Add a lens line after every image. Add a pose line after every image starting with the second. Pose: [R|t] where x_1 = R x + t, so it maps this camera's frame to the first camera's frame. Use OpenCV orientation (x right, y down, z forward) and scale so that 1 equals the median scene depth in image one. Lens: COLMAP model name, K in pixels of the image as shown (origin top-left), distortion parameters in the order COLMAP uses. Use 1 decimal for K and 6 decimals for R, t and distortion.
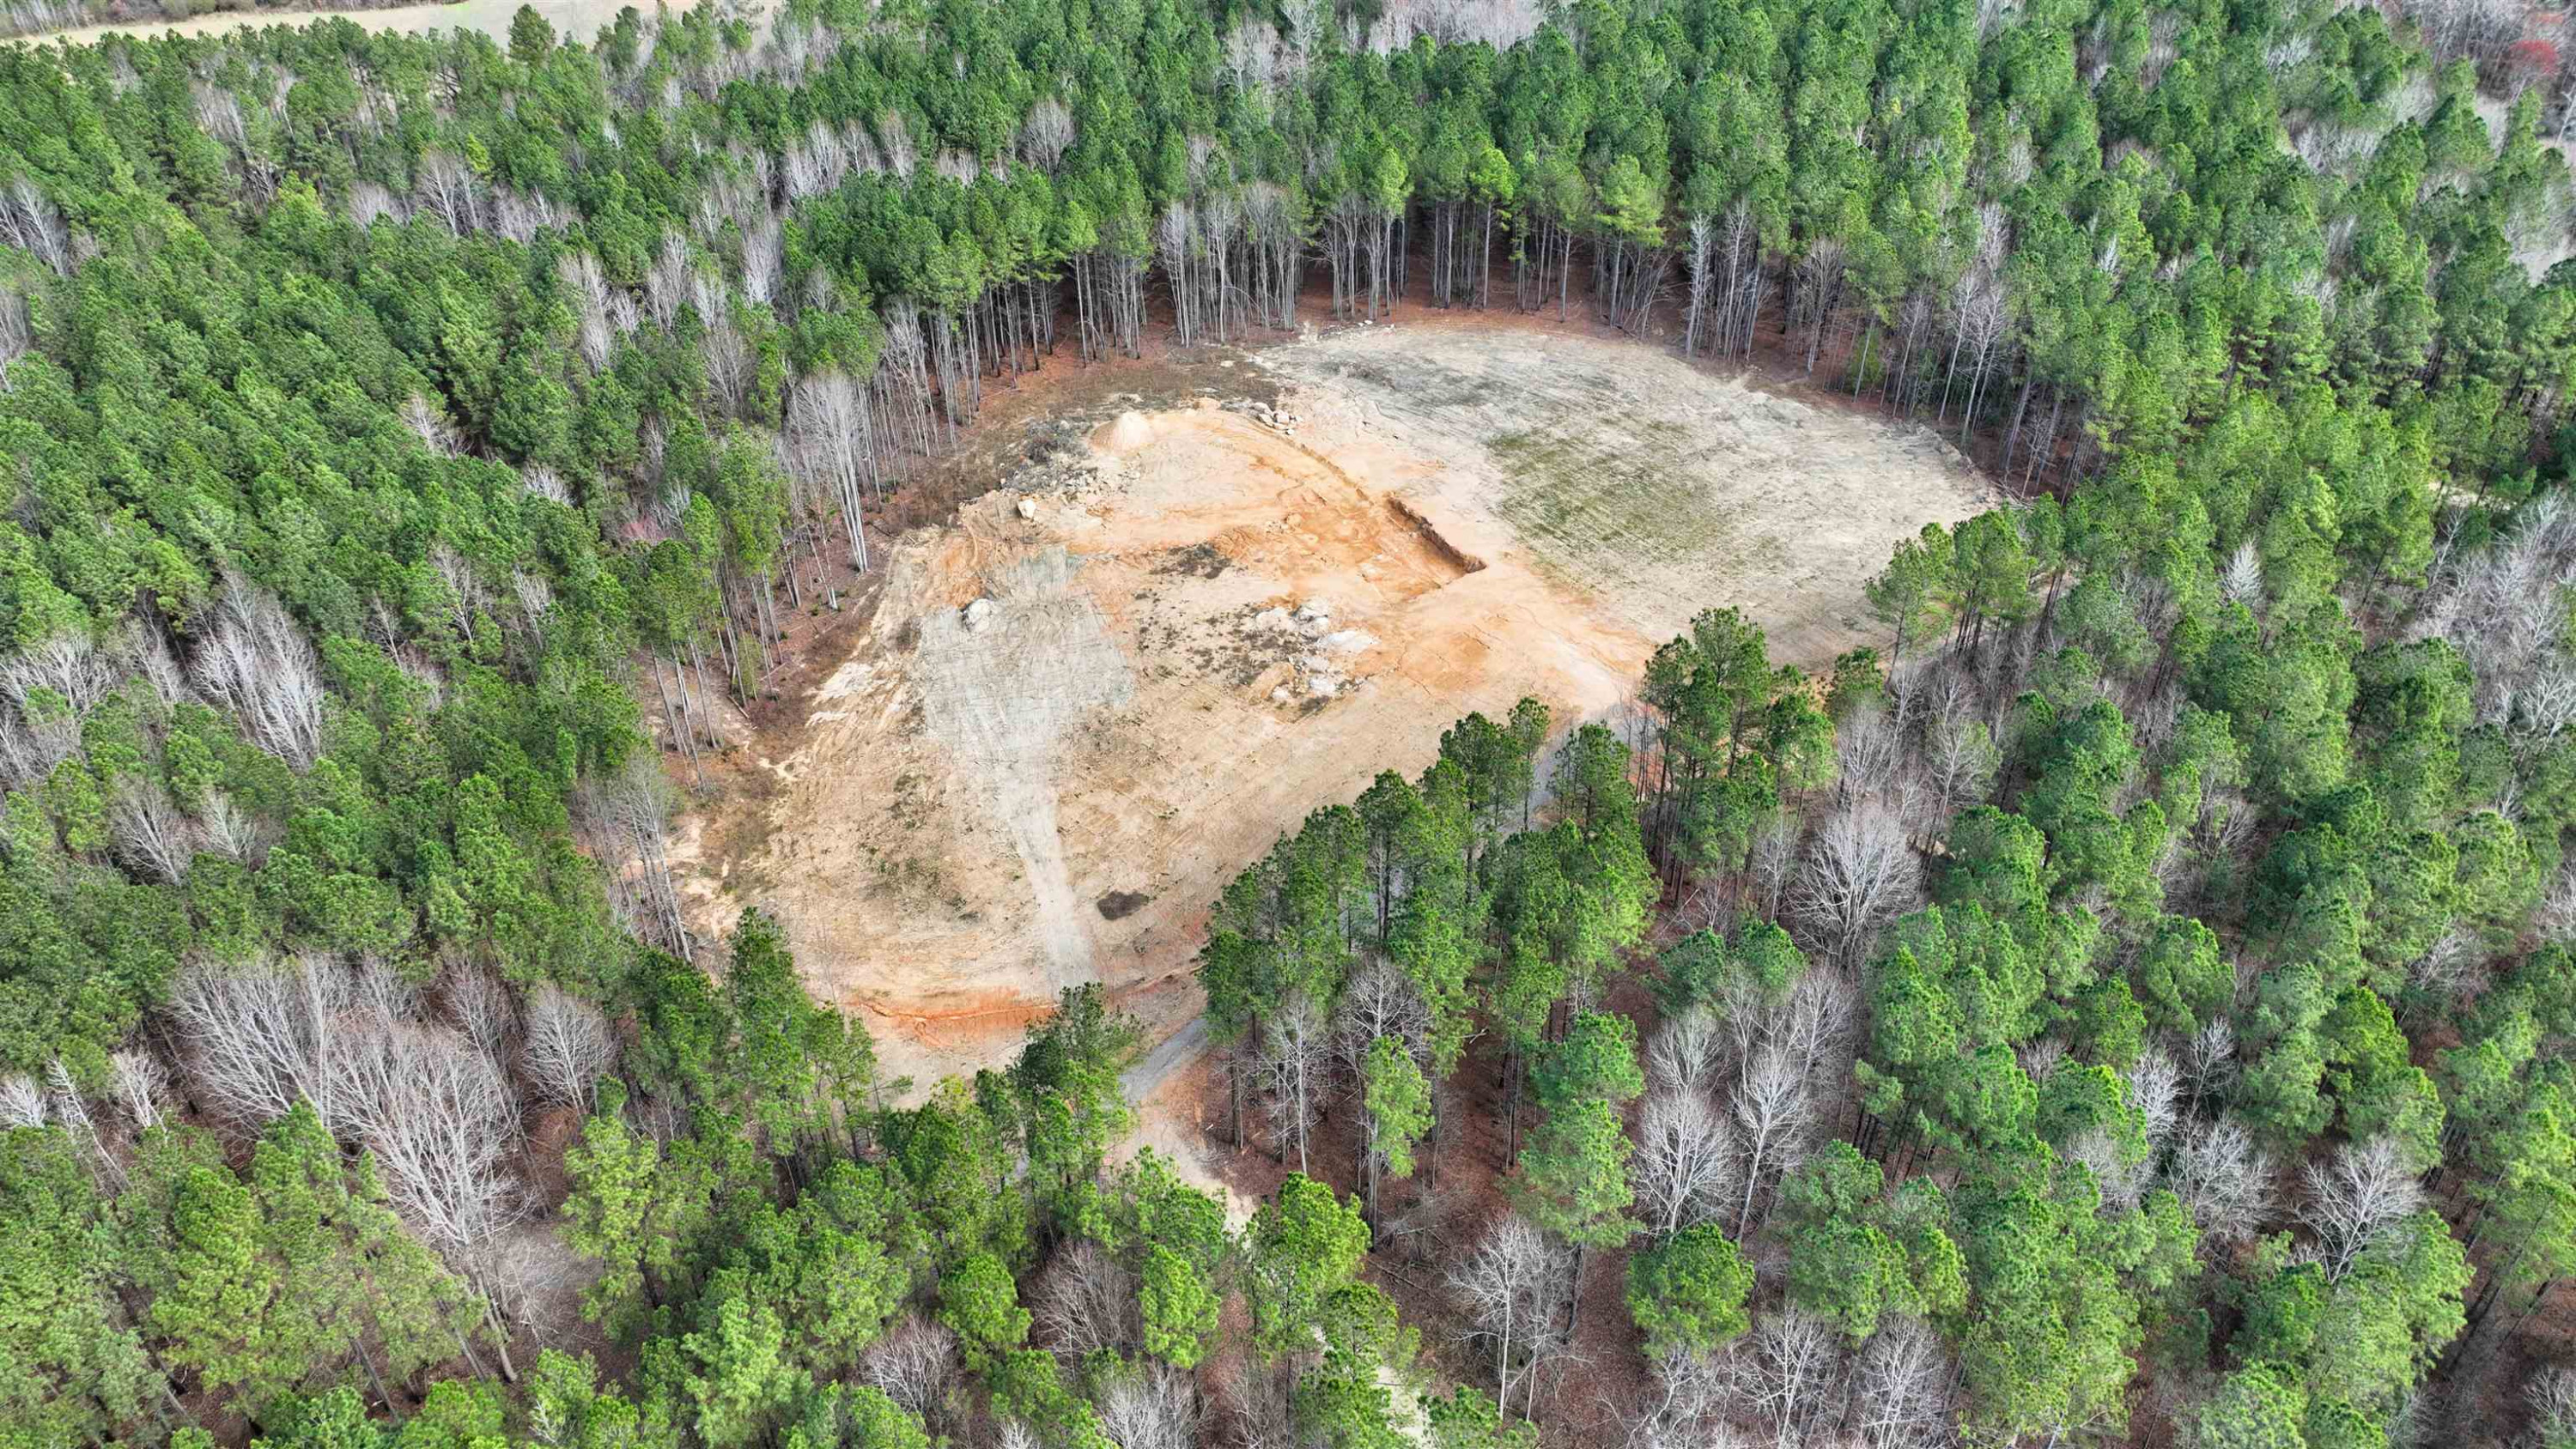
lens RADIAL K [[1788.1, 0, 1290.0], [0, 1788.1, 723.5], [0, 0, 1]] dist [-0.000078, 0.007863]
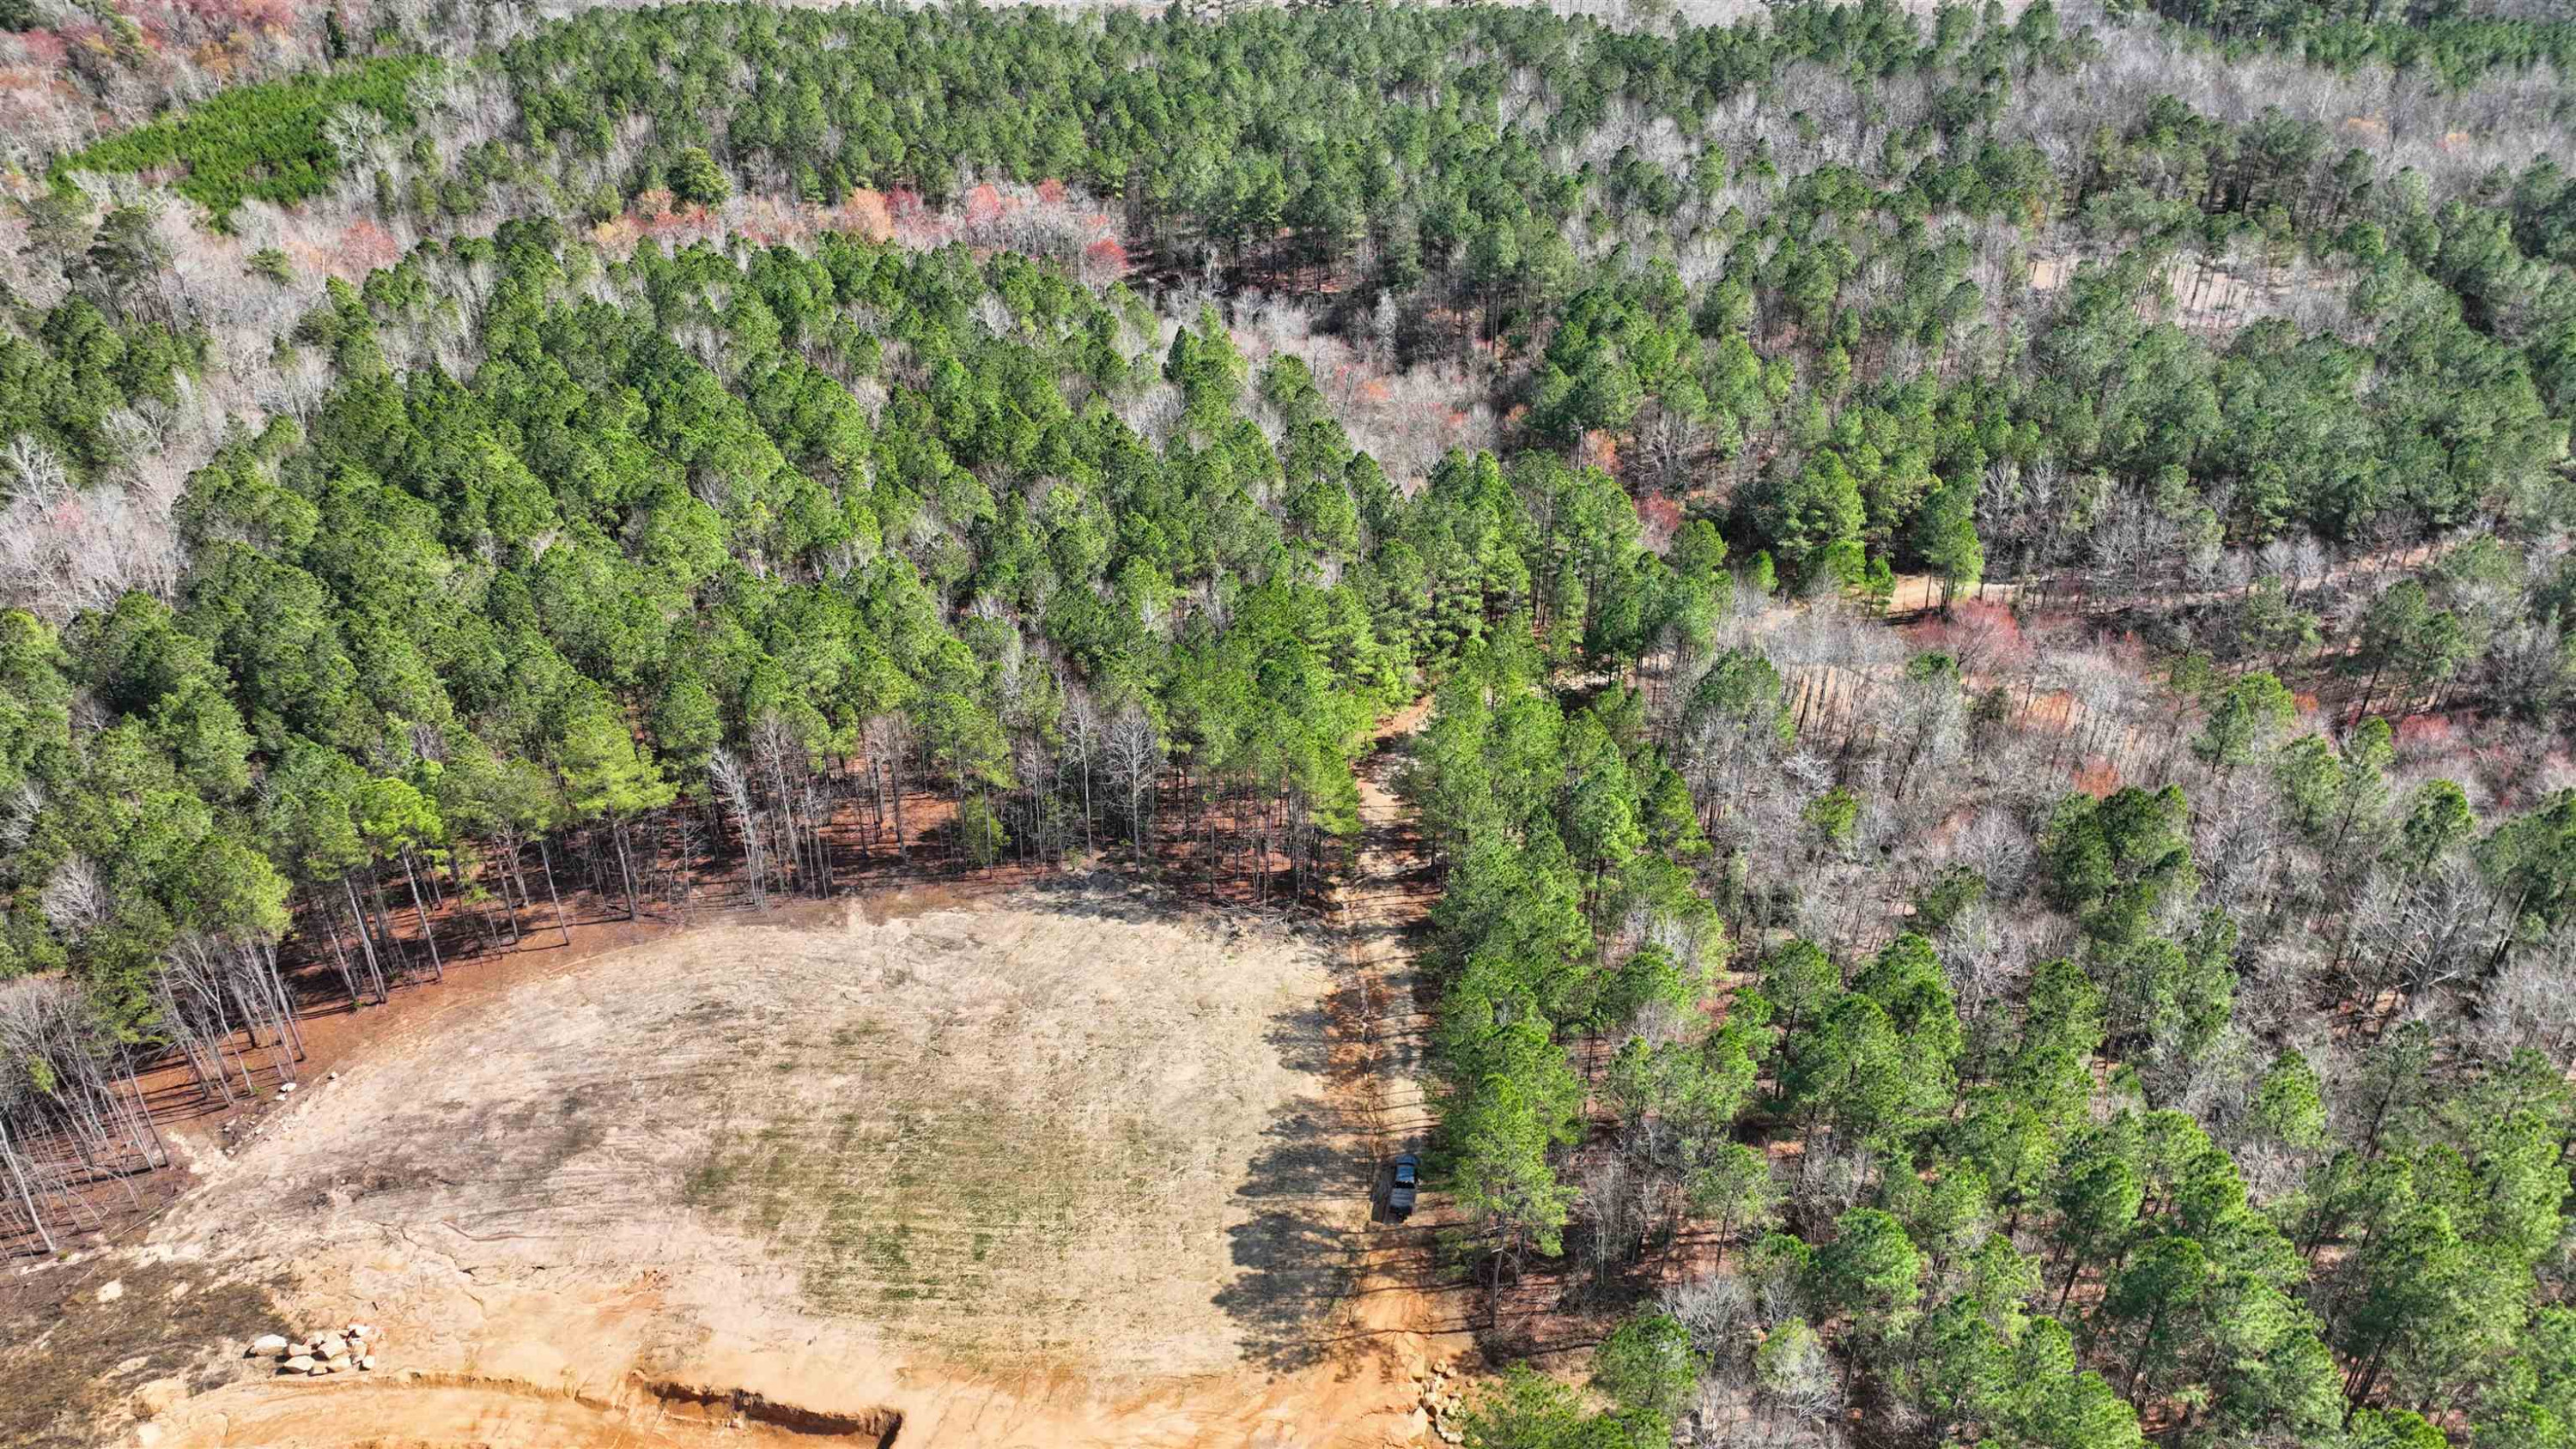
lens RADIAL K [[1788.1, 0, 1287.3], [0, 1788.1, 725.8], [0, 0, 1]] dist [-0.000078, 0.007863]
pose [[0.620627, -0.397084, 0.676126, -0.133669], [0.449447, 0.886729, 0.108214, -0.287746], [-0.642510, 0.236722, 0.728796, 0.322711]]
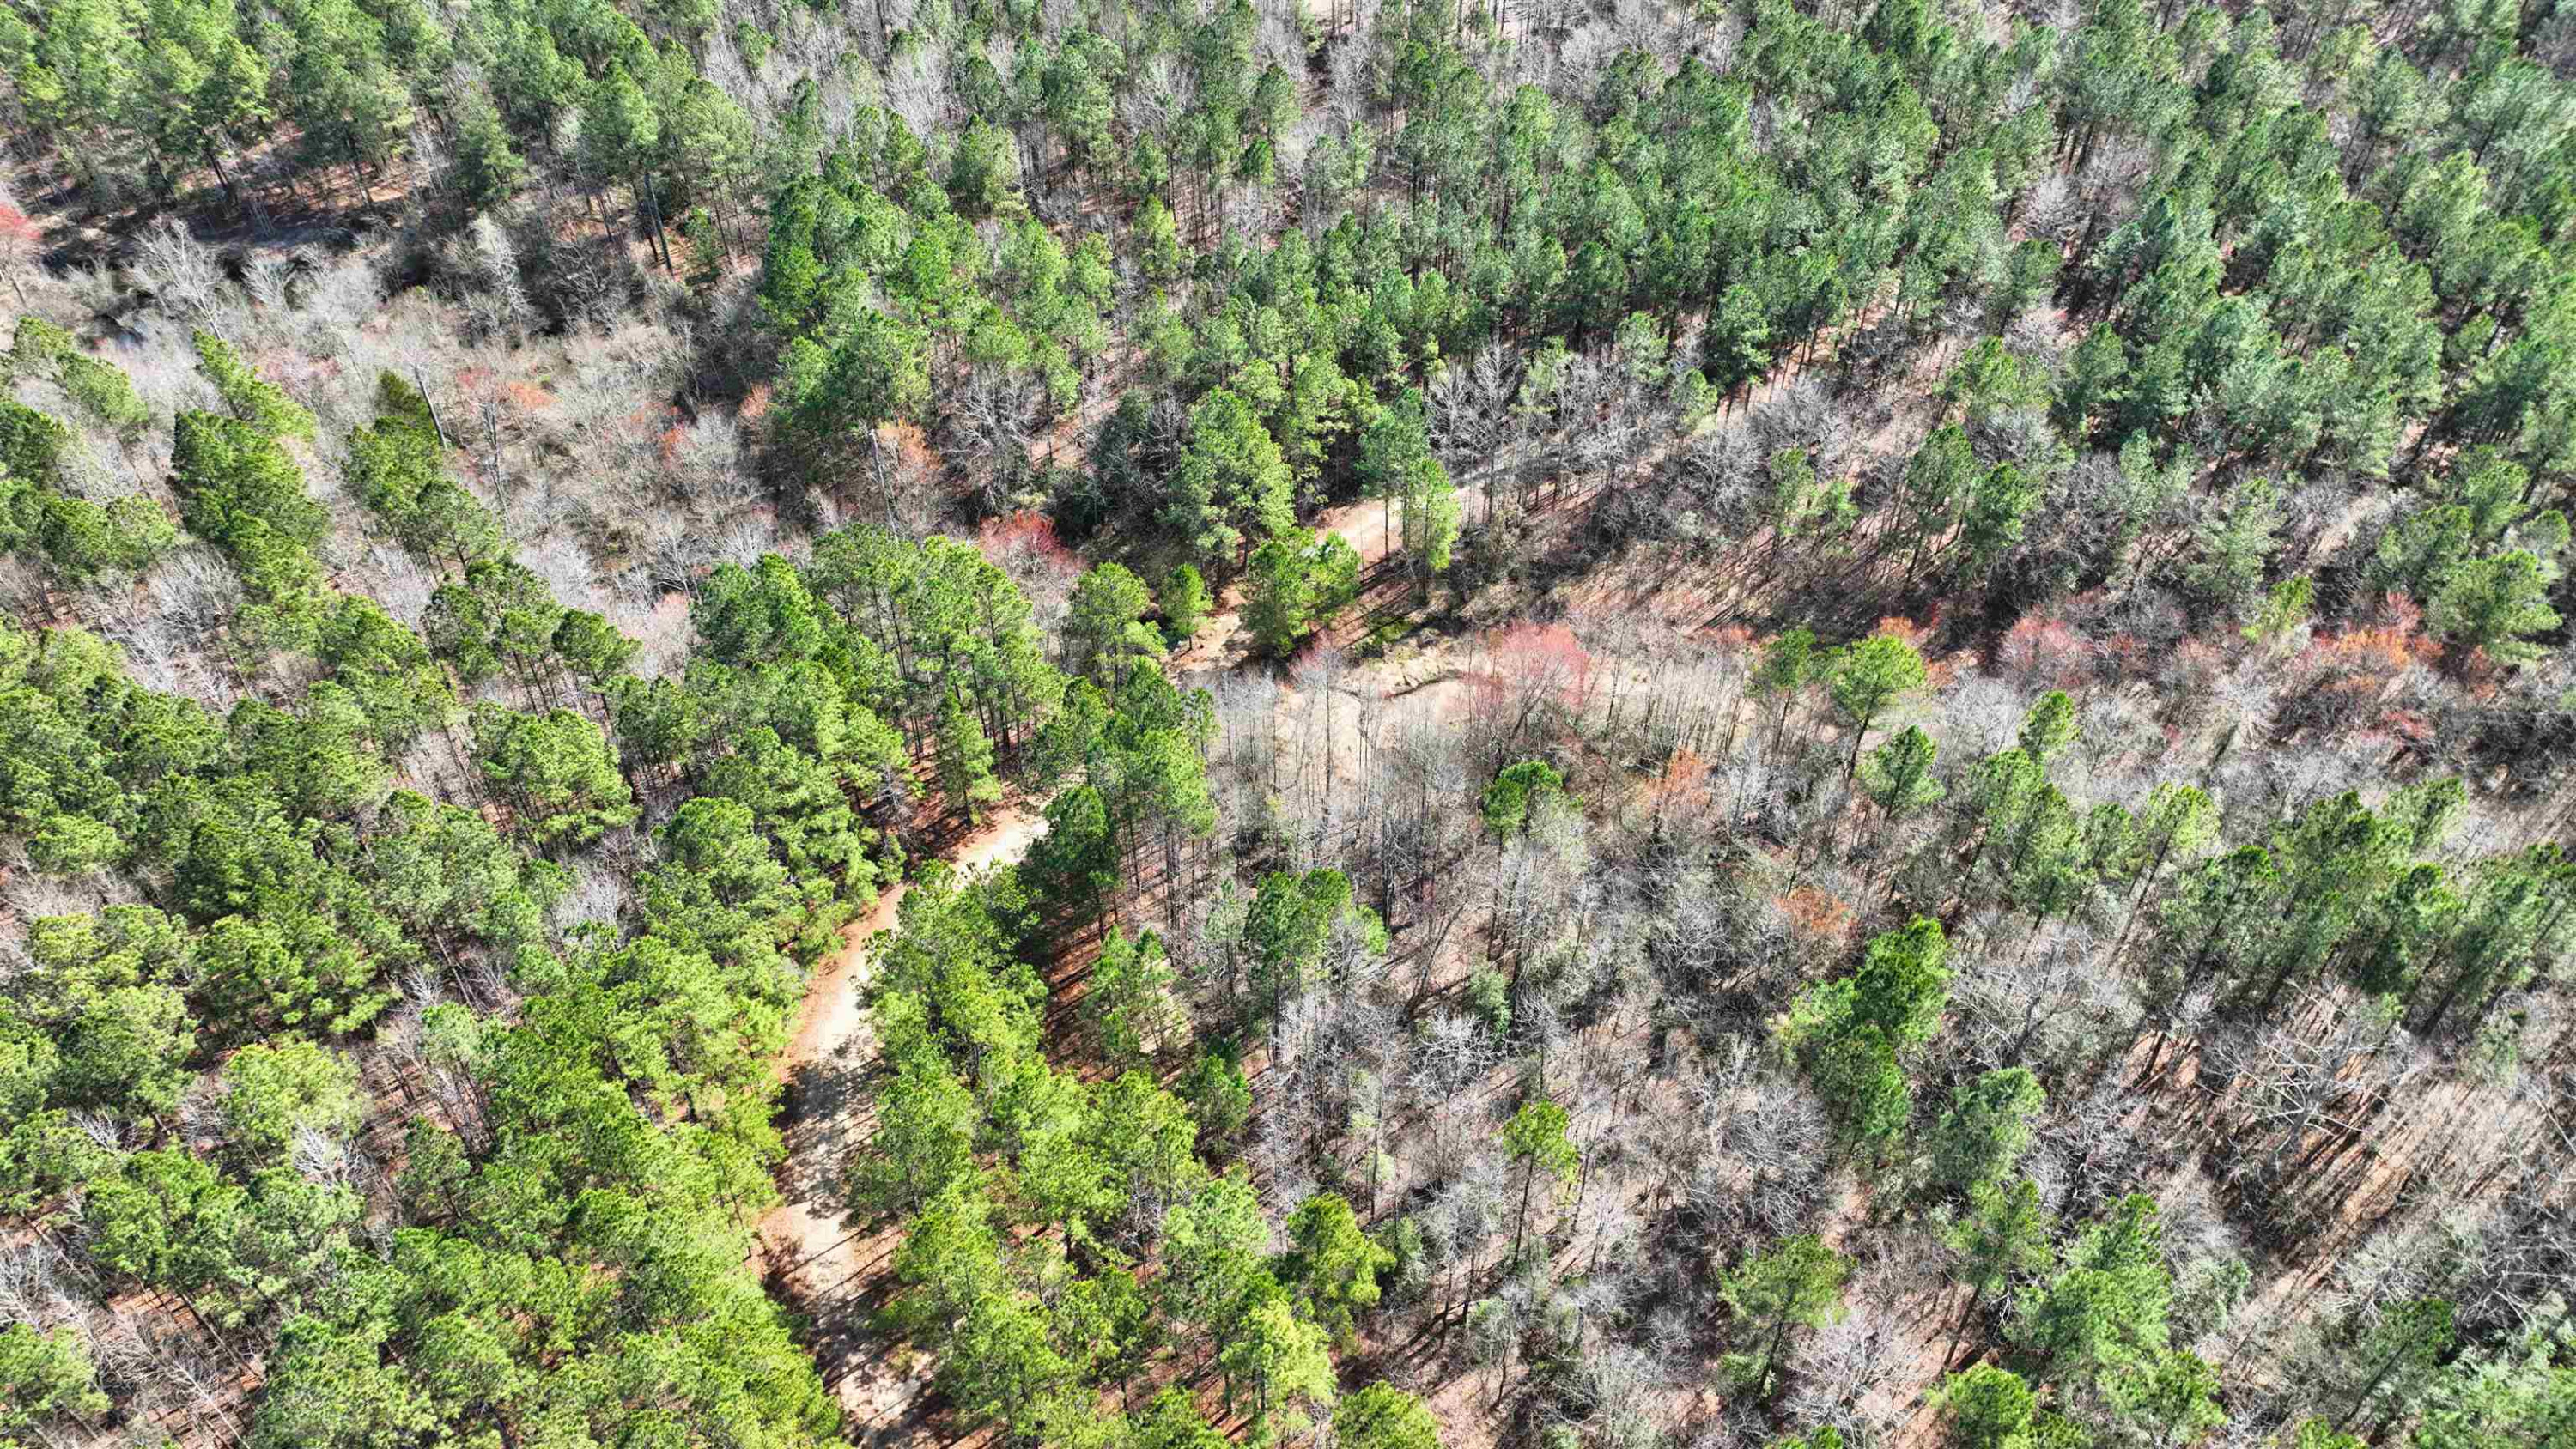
lens RADIAL K [[1788.1, 0, 1287.0], [0, 1788.1, 722.8], [0, 0, 1]] dist [-0.000078, 0.007863]
pose [[0.166122, -0.662722, 0.730207, 0.254149], [0.578703, 0.665092, 0.471970, -0.448629], [-0.798440, 0.344169, 0.494006, 0.526861]]
